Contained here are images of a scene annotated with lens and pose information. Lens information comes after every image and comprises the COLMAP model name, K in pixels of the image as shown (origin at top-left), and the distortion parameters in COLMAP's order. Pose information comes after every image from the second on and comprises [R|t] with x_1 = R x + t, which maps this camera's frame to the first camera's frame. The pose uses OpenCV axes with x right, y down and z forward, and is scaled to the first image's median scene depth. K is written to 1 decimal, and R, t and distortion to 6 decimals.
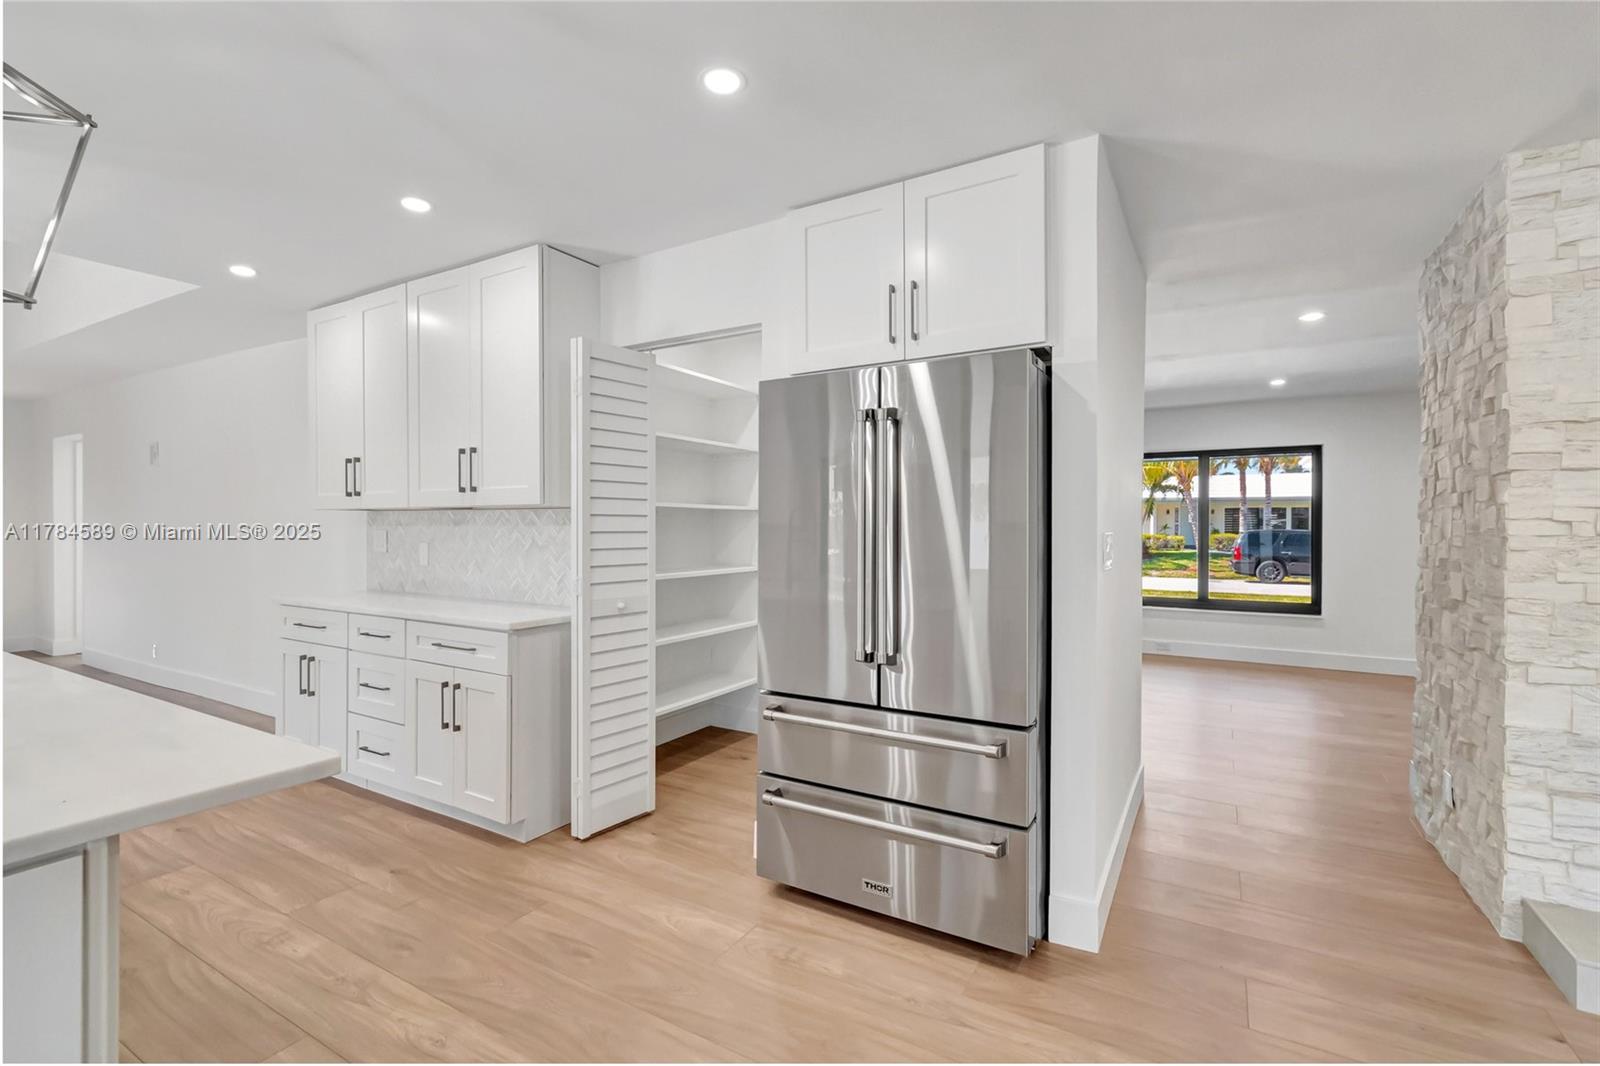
lens RADIAL K [[709.6, 0, 797.4], [0, 709.6, 528.4], [0, 0, 1]] dist [0.004225, 0.000111]
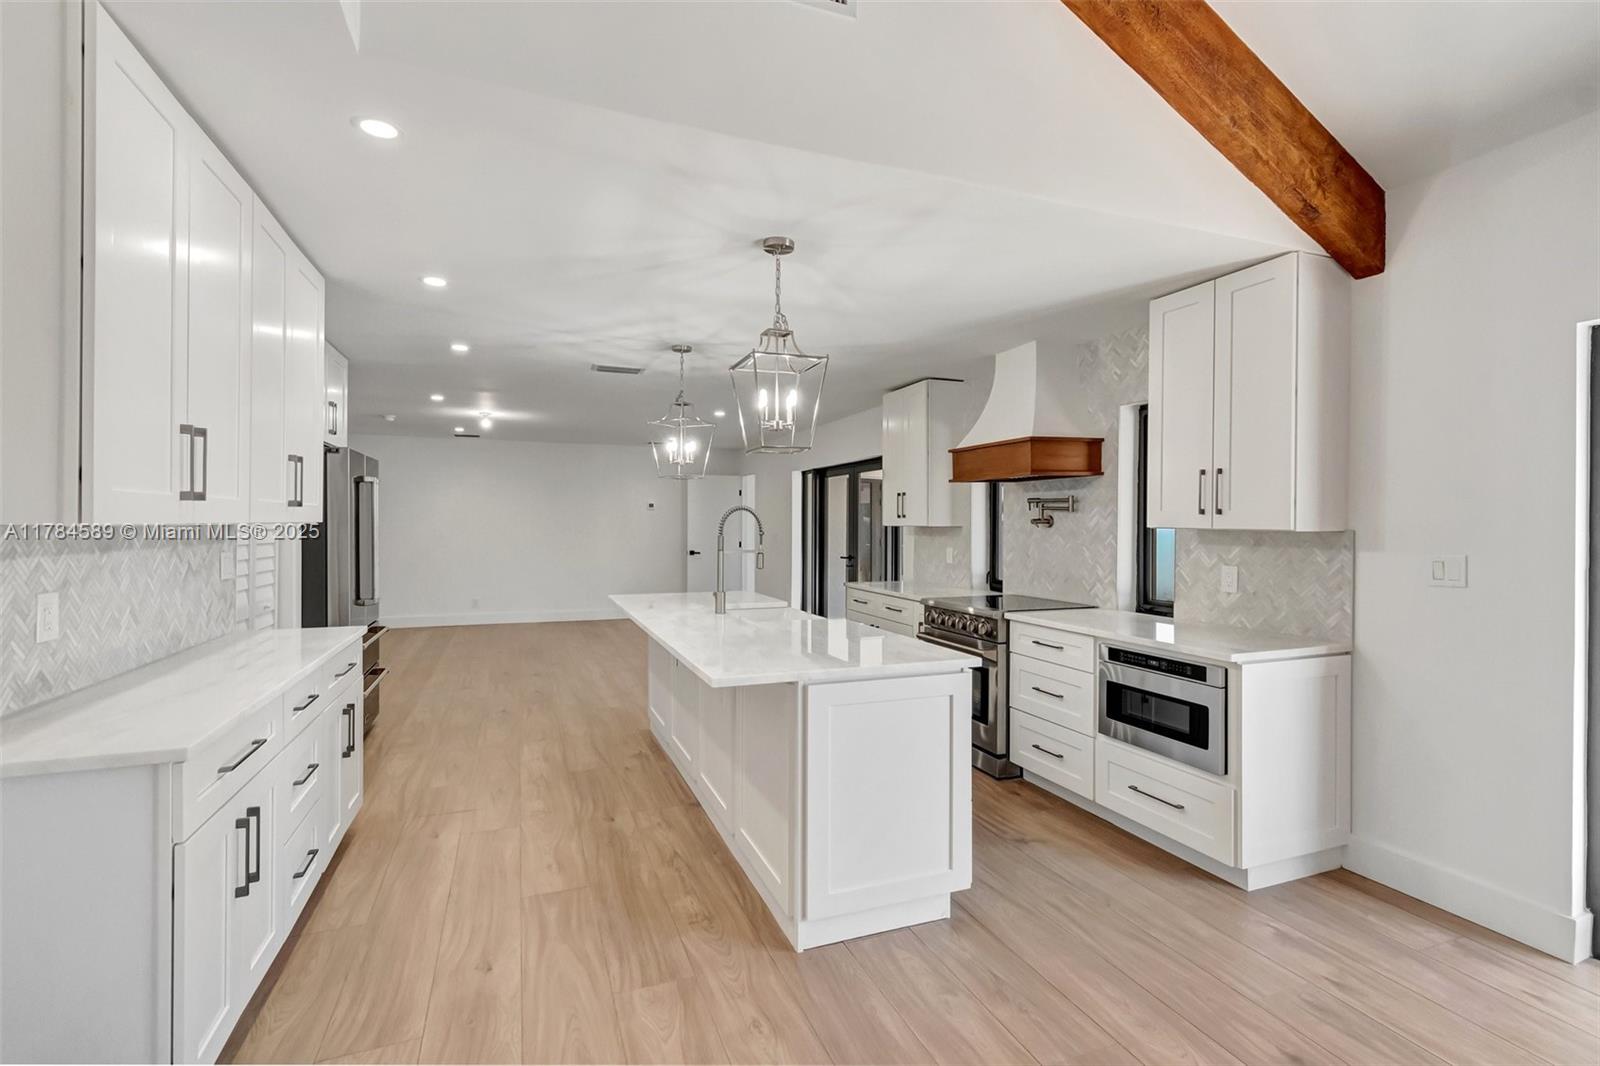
lens RADIAL K [[725.9, 0, 797.1], [0, 725.9, 526.2], [0, 0, 1]] dist [0.002548, 0.000057]
pose [[-0.779217, -0.009409, 0.626684, -1.589629], [-0.005634, 0.999952, 0.008008, -0.040154], [-0.626729, 0.002709, -0.779232, 1.390491]]
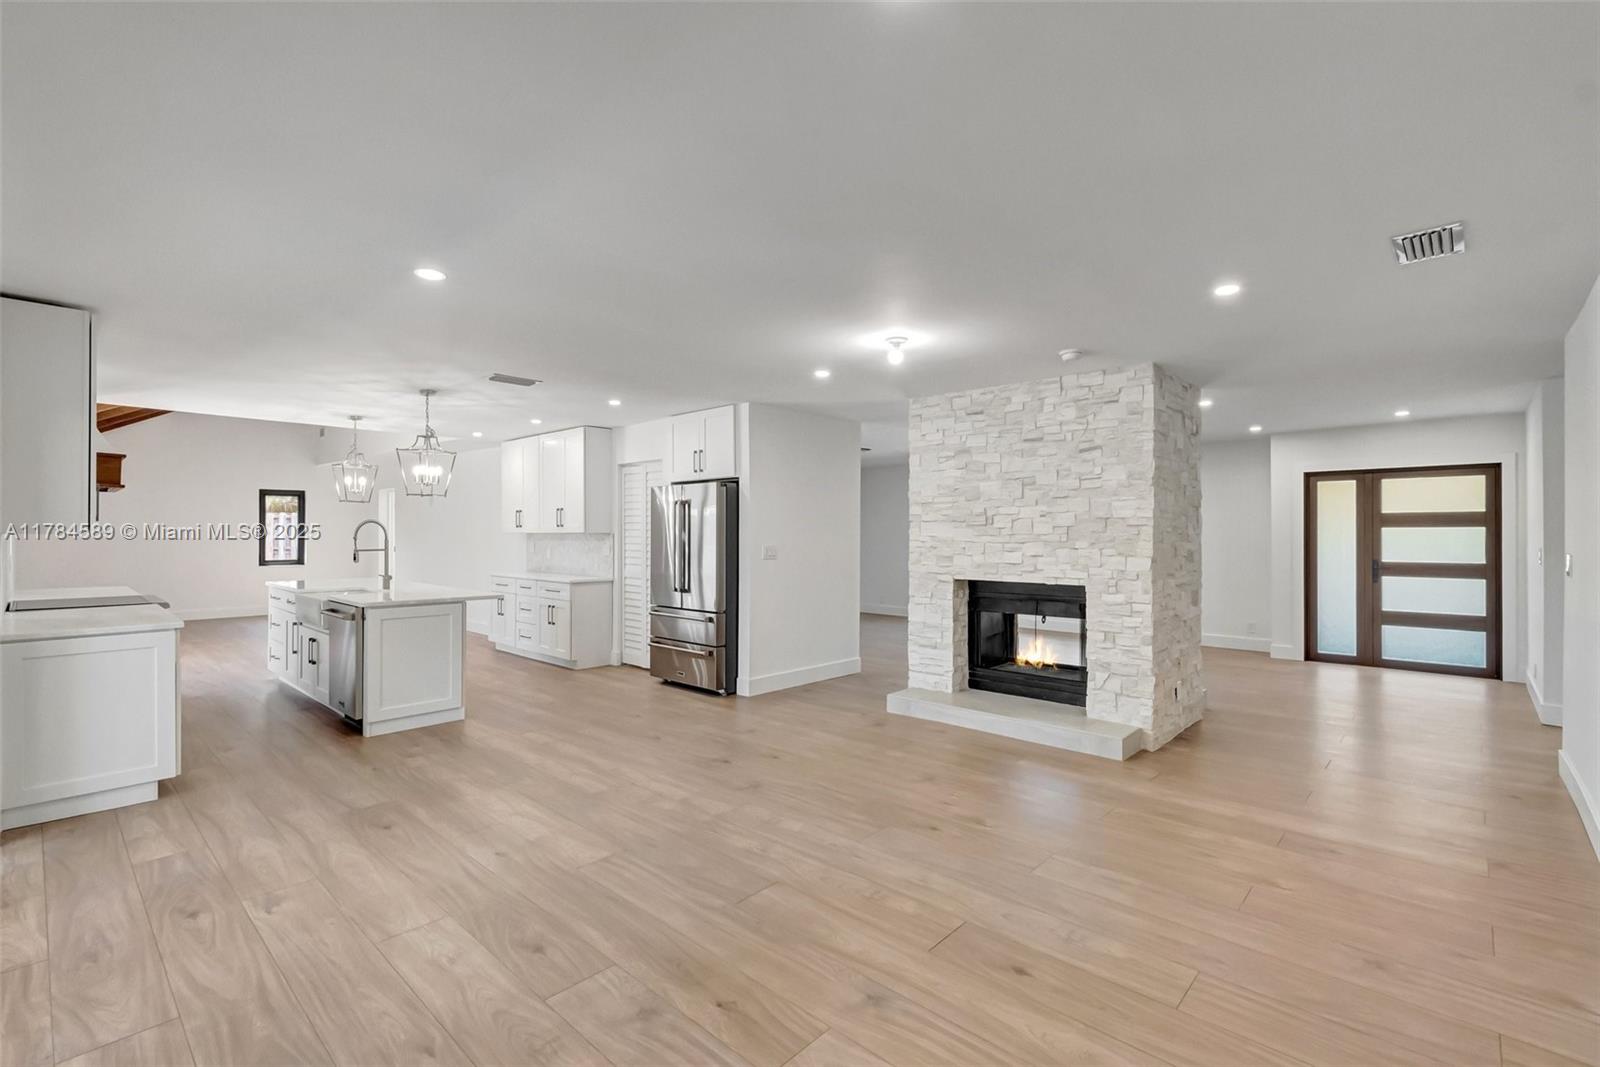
lens RADIAL K [[717.1, 0, 795.4], [0, 717.1, 534.0], [0, 0, 1]] dist [0.002294, -0.000006]
pose [[0.974050, -0.000261, -0.226333, 0.903355], [-0.000850, 0.999988, -0.004810, -0.017756], [0.226332, 0.004878, 0.974038, -1.235311]]
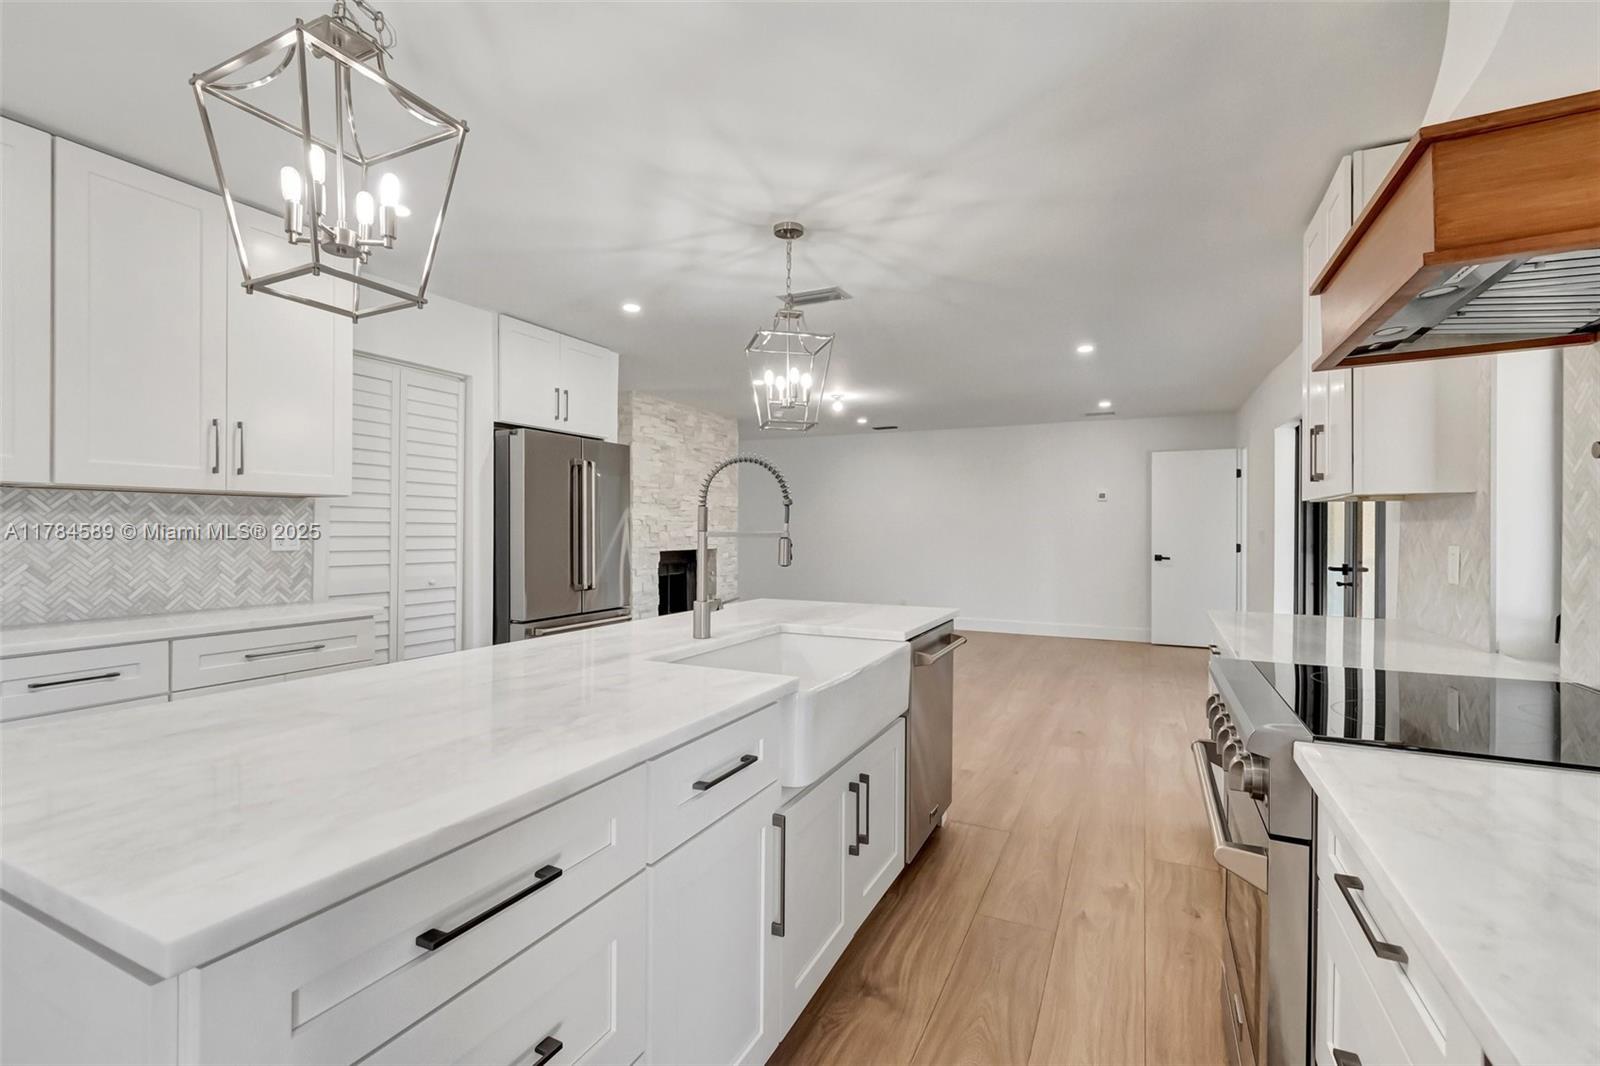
lens RADIAL K [[709.6, 0, 797.4], [0, 709.6, 528.4], [0, 0, 1]] dist [0.004225, 0.000111]
pose [[-0.075492, -0.003949, 0.997139, -1.424696], [-0.002154, 0.999990, 0.003798, 0.008464], [-0.997144, -0.001861, -0.075500, 0.429546]]
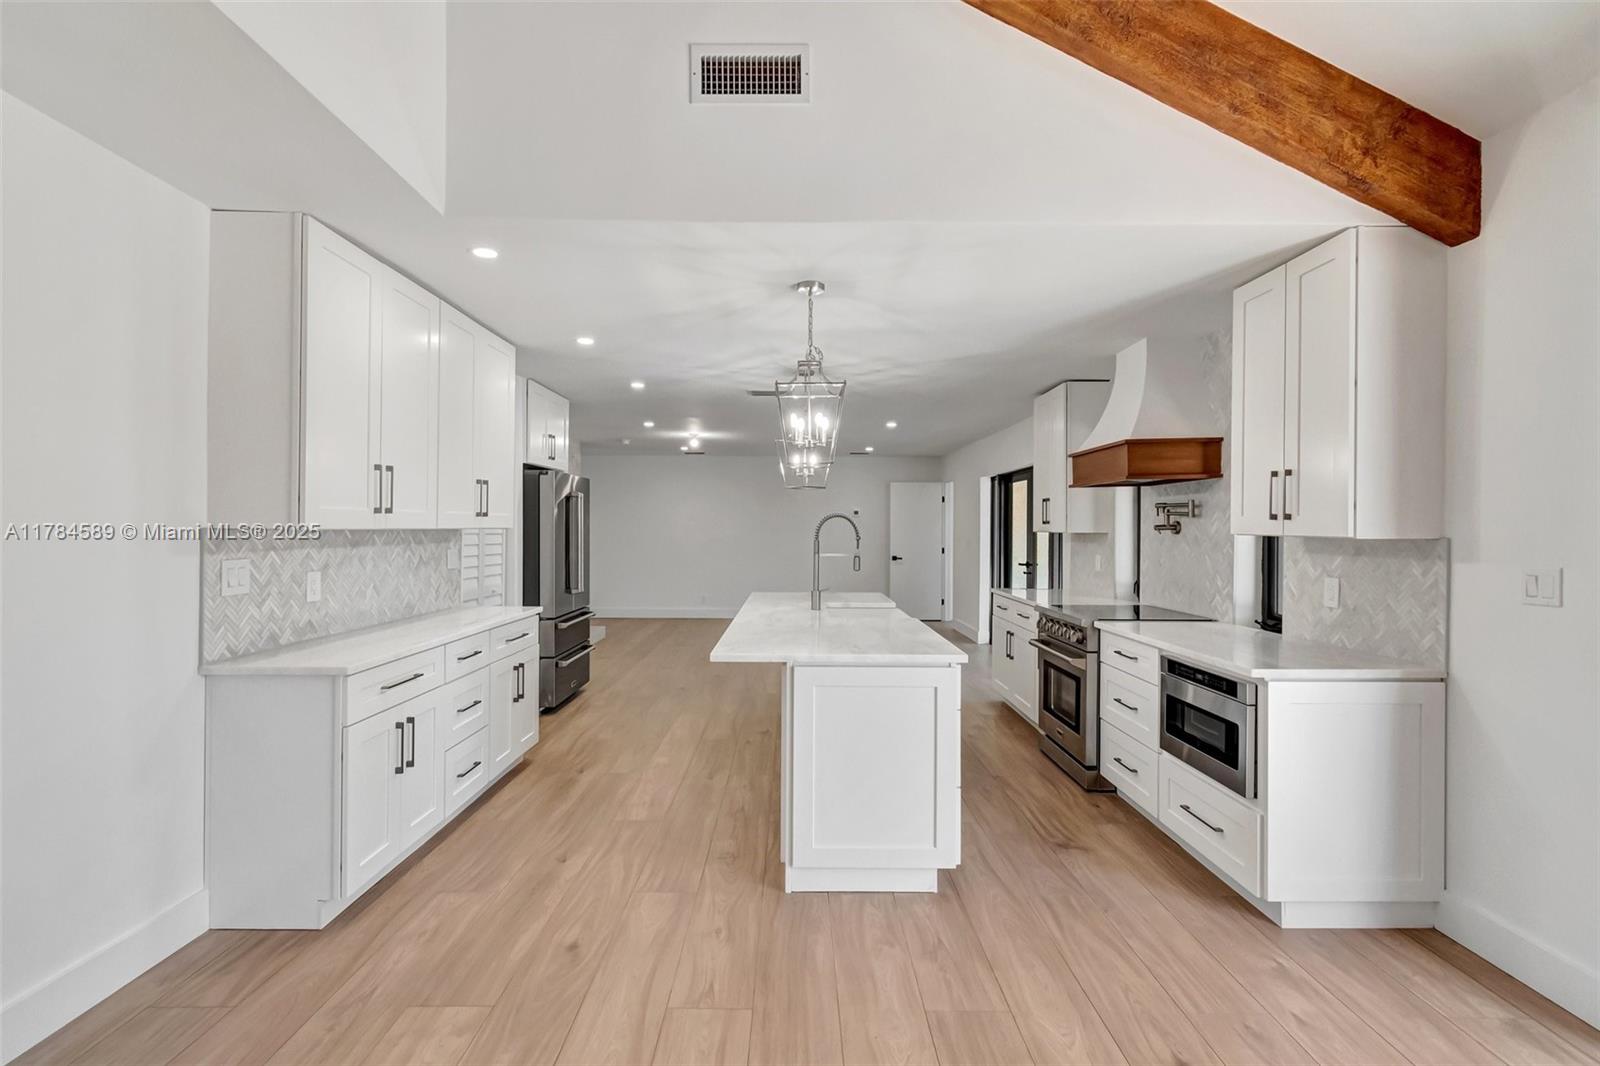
lens RADIAL K [[733.1, 0, 795.6], [0, 733.1, 528.9], [0, 0, 1]] dist [0.002571, 0.000393]
pose [[-0.504339, -0.006886, 0.863478, -1.912360], [-0.005298, 0.999974, 0.004880, -0.041686], [-0.863490, -0.002113, -0.504362, 1.242418]]
